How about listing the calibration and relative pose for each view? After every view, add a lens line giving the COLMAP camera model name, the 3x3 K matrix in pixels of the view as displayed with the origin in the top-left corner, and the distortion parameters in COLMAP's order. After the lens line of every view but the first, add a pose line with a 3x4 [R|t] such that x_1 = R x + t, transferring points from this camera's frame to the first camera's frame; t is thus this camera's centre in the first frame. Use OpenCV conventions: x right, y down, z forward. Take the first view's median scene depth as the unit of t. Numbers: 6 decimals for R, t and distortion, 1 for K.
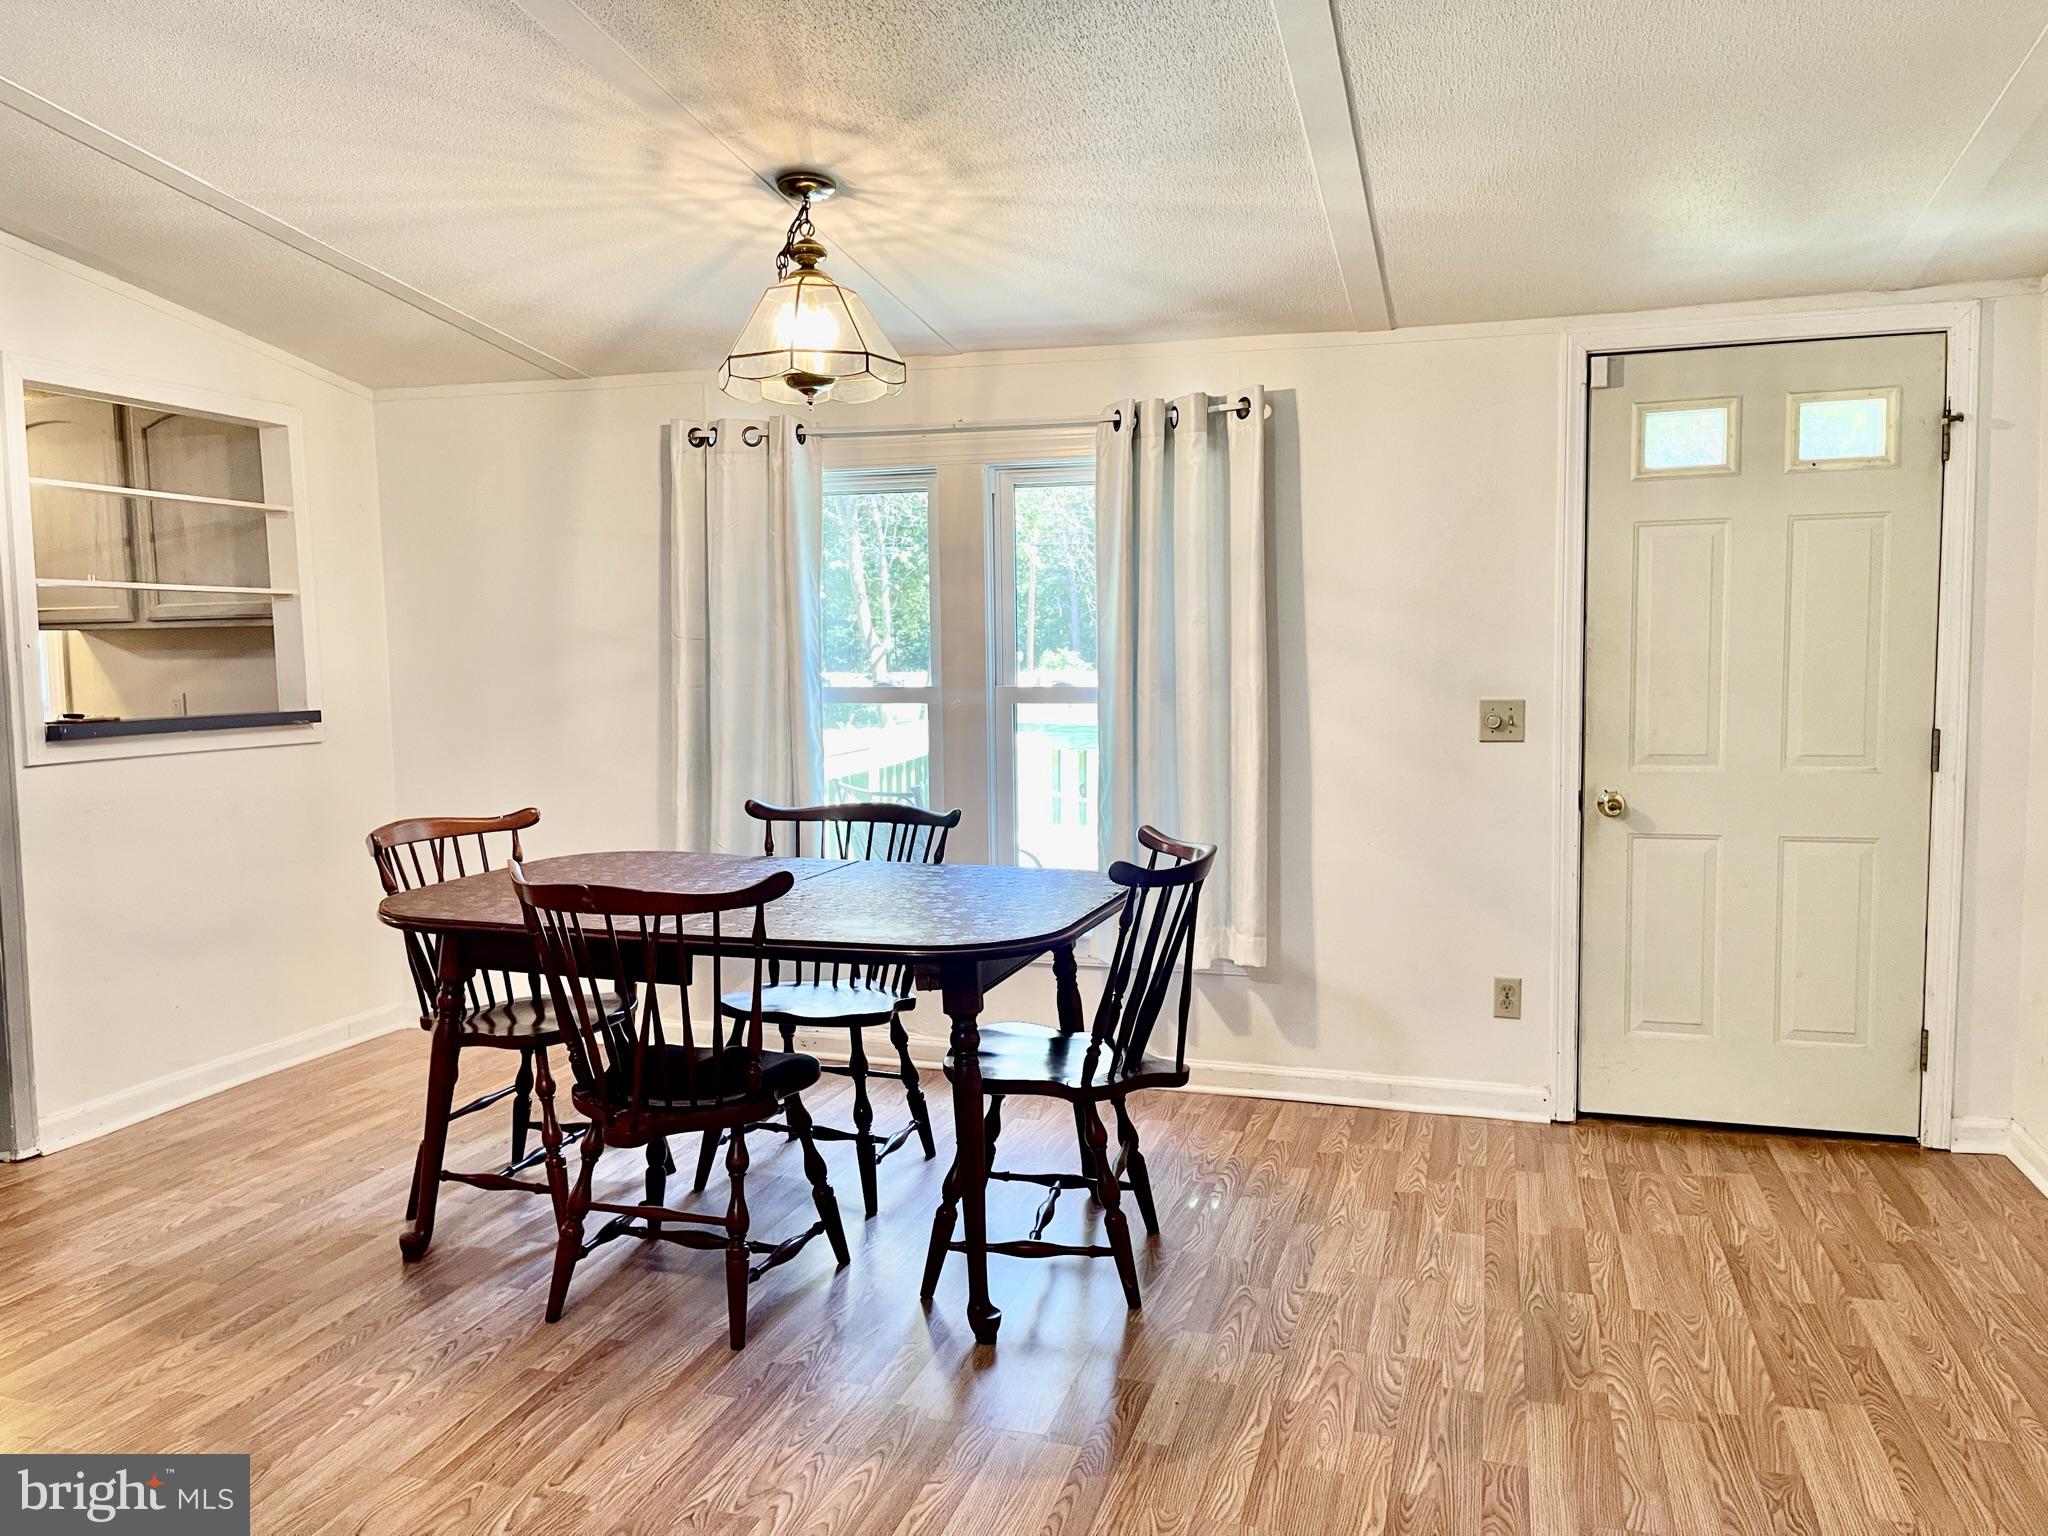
lens RADIAL K [[1551.5, 0, 1021.3], [0, 1551.5, 765.6], [0, 0, 1]] dist [0.053188, -0.065108]
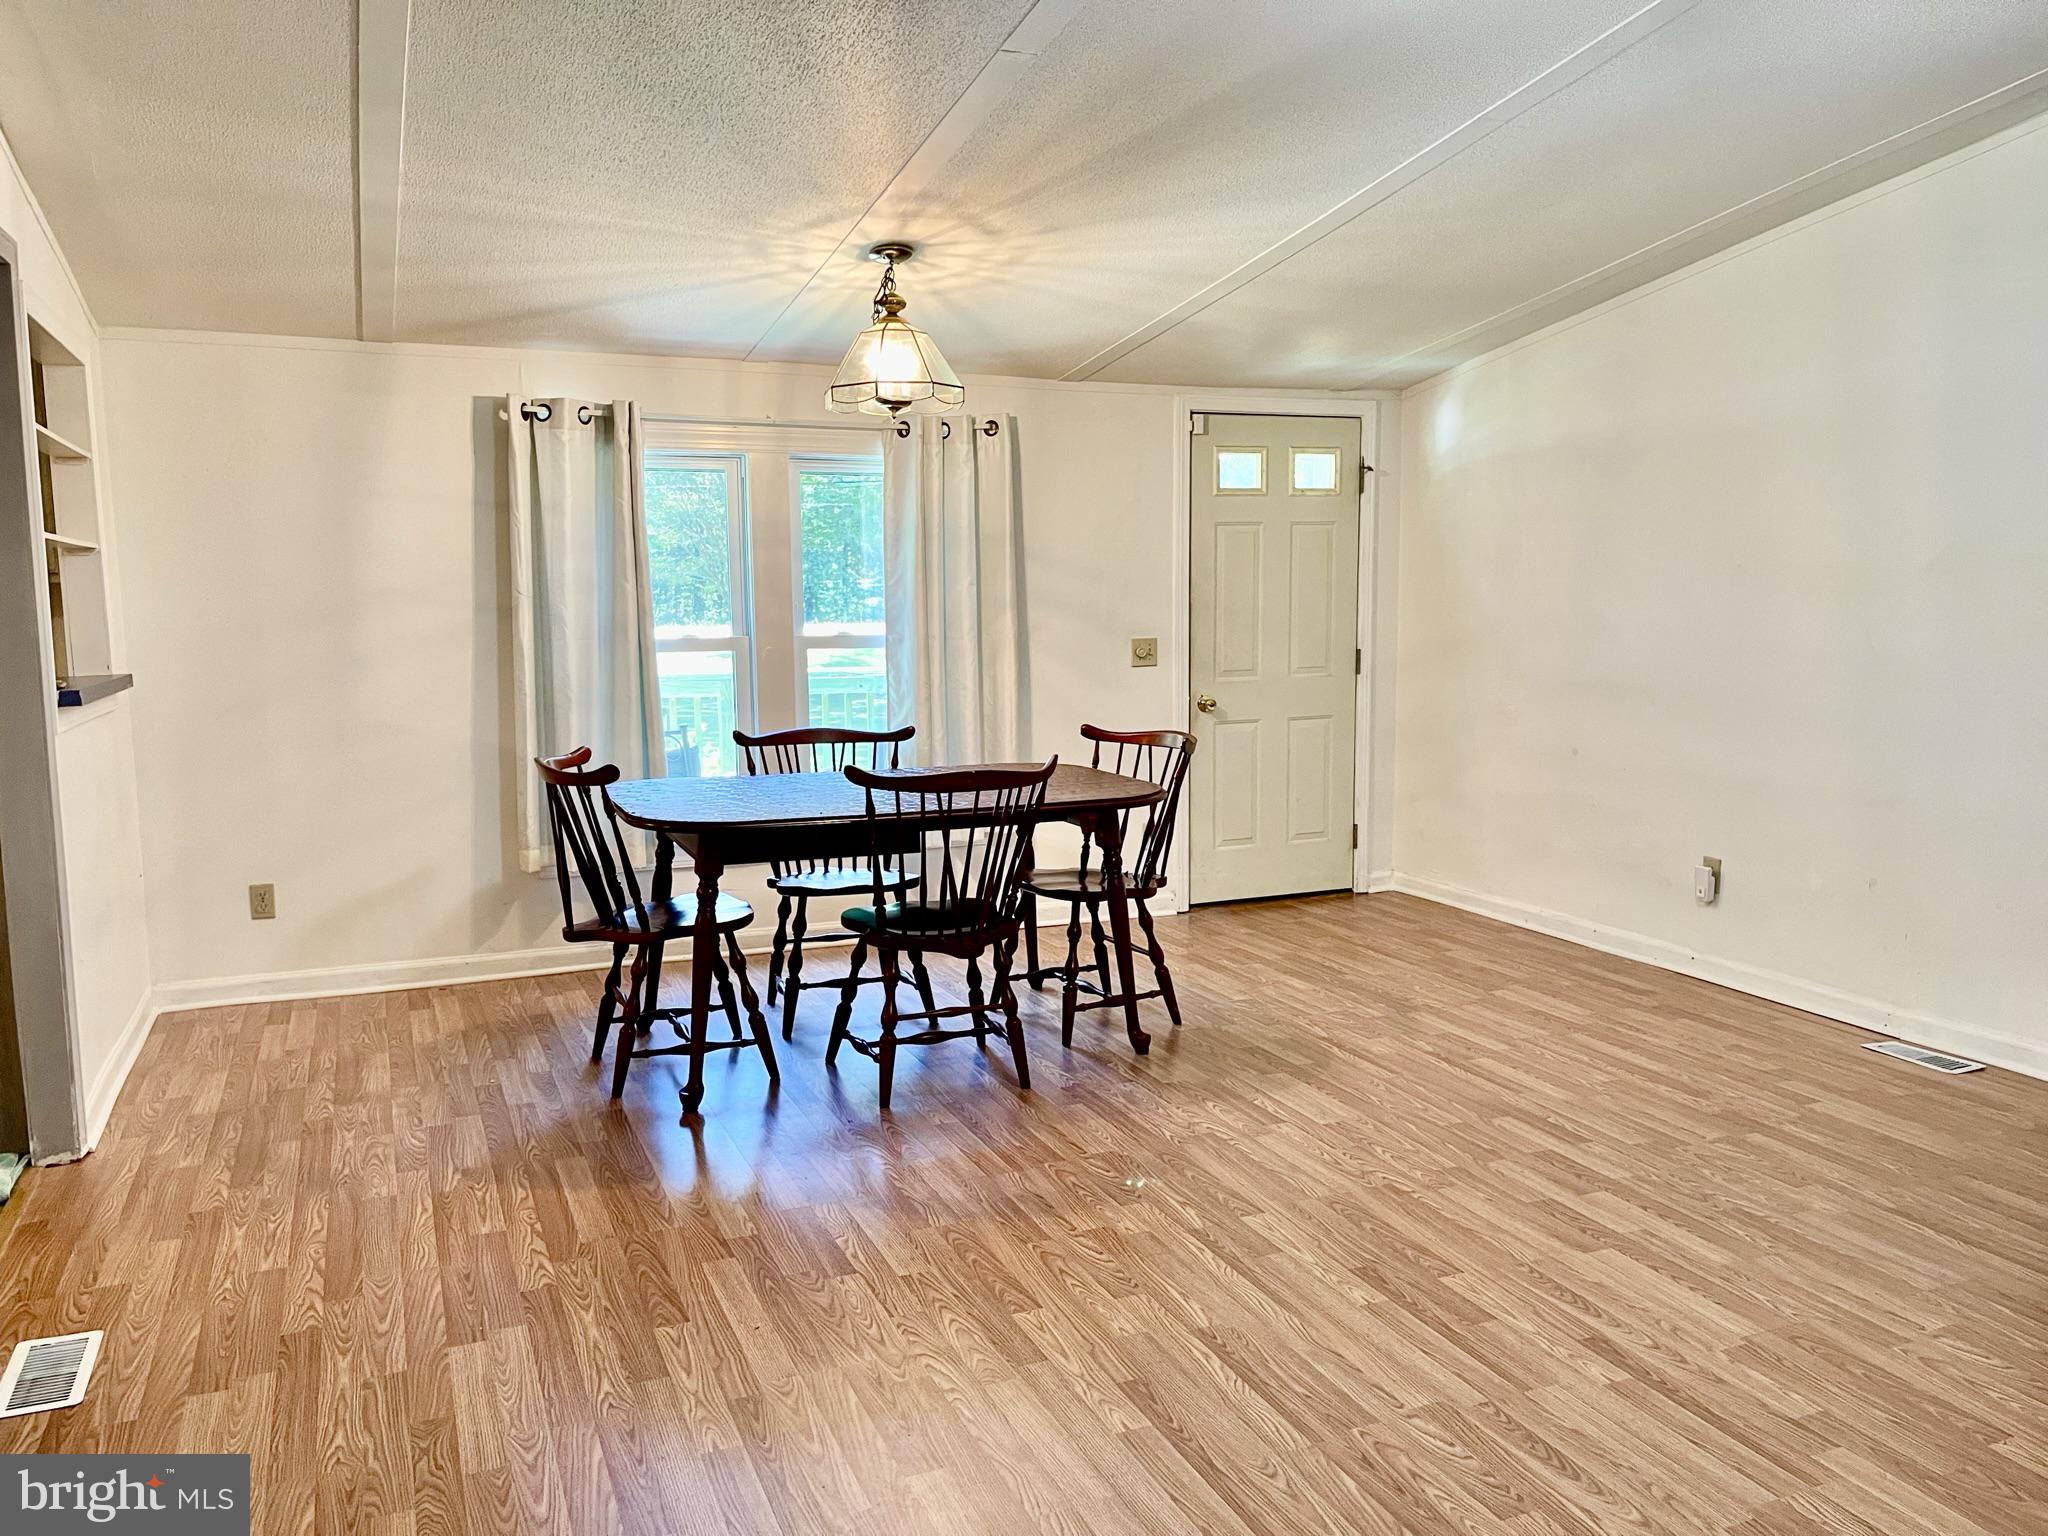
lens RADIAL K [[1551.5, 0, 1021.5], [0, 1551.5, 769.7], [0, 0, 1]] dist [0.053188, -0.065108]
pose [[0.764764, -0.071871, 0.640289, -0.809890], [0.054531, 0.997414, 0.046826, 0.008555], [-0.641999, -0.000895, 0.766705, -0.074632]]
